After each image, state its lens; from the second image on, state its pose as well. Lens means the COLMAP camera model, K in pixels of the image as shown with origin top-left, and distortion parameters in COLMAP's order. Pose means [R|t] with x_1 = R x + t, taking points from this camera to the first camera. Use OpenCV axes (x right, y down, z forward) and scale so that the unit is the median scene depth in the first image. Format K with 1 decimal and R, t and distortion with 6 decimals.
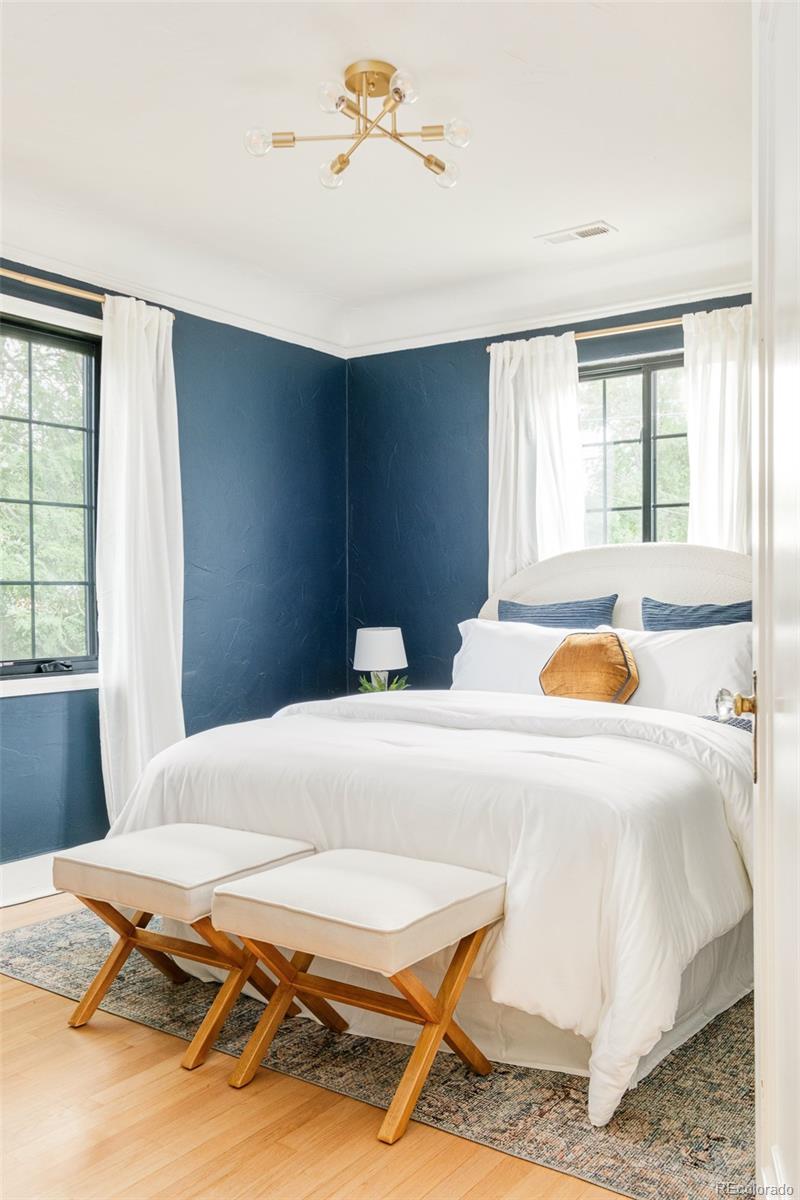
lens RADIAL K [[1032.5, 0, 399.0], [0, 1032.5, 599.3], [0, 0, 1]] dist [0.005490, 0.003728]
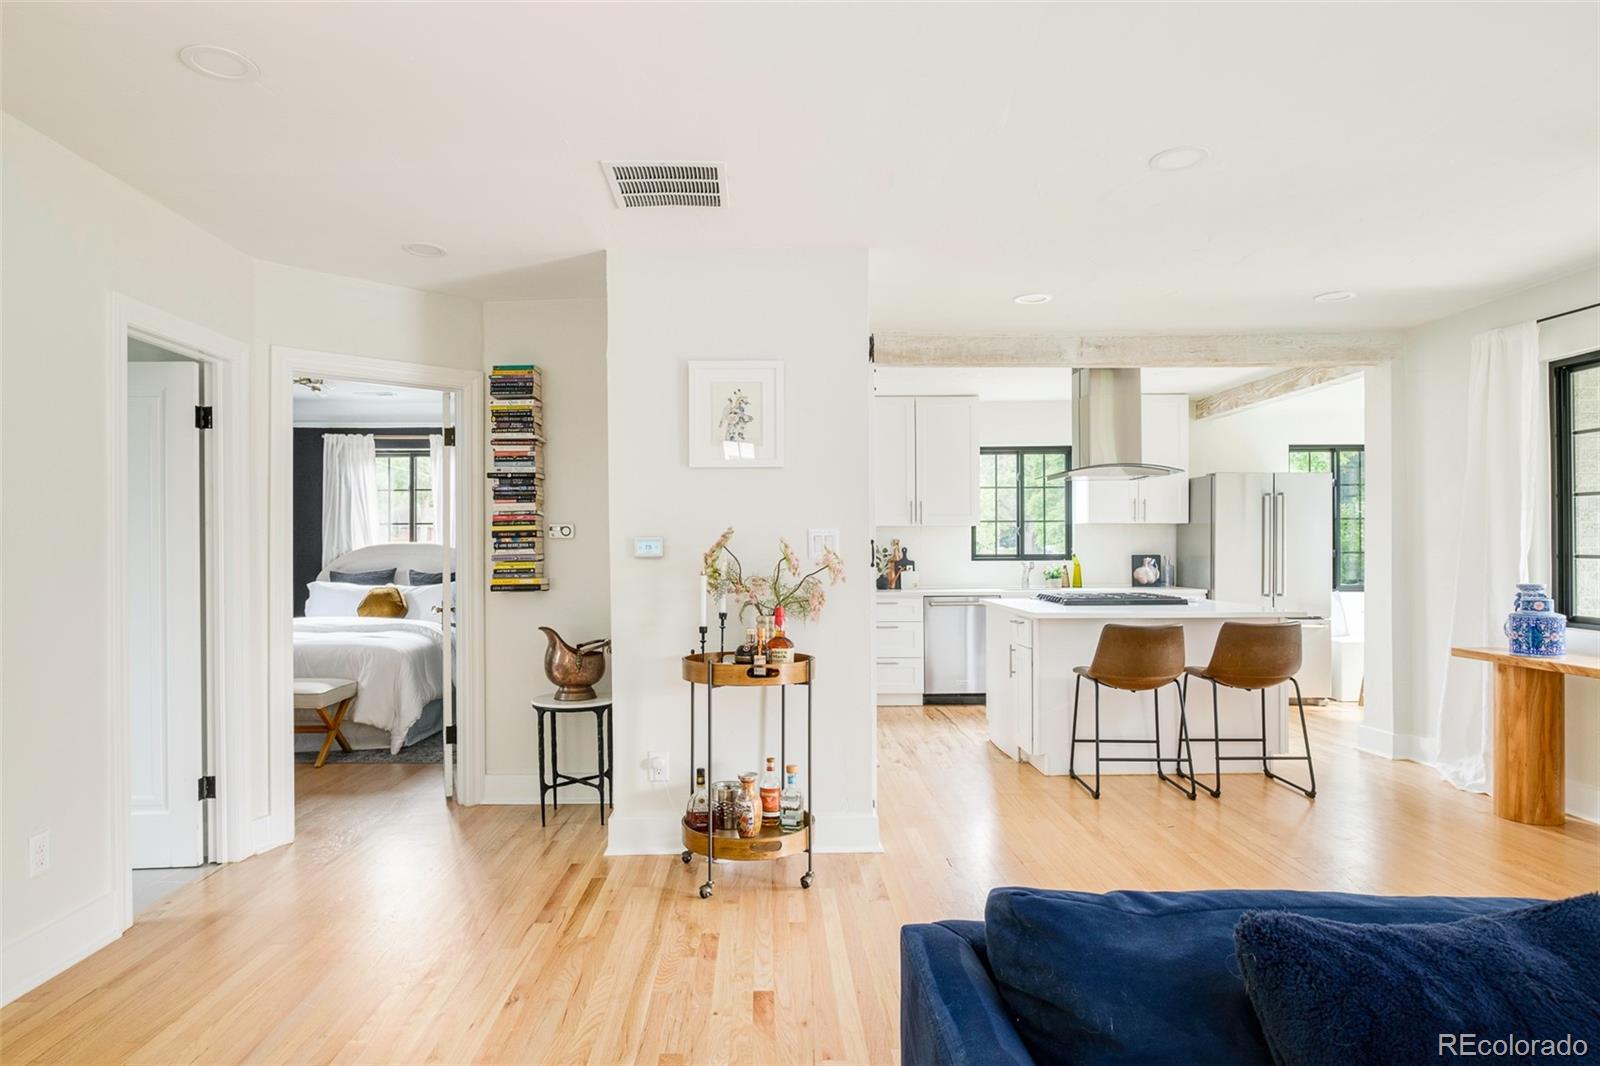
lens RADIAL K [[894.3, 0, 771.9], [0, 894.3, 533.8], [0, 0, 1]] dist [-0.013246, 0.003400]
pose [[0.814531, 0.004725, 0.580101, -0.212573], [0.004432, 0.999887, -0.014367, -0.044713], [-0.580103, 0.014273, 0.814418, -0.887908]]
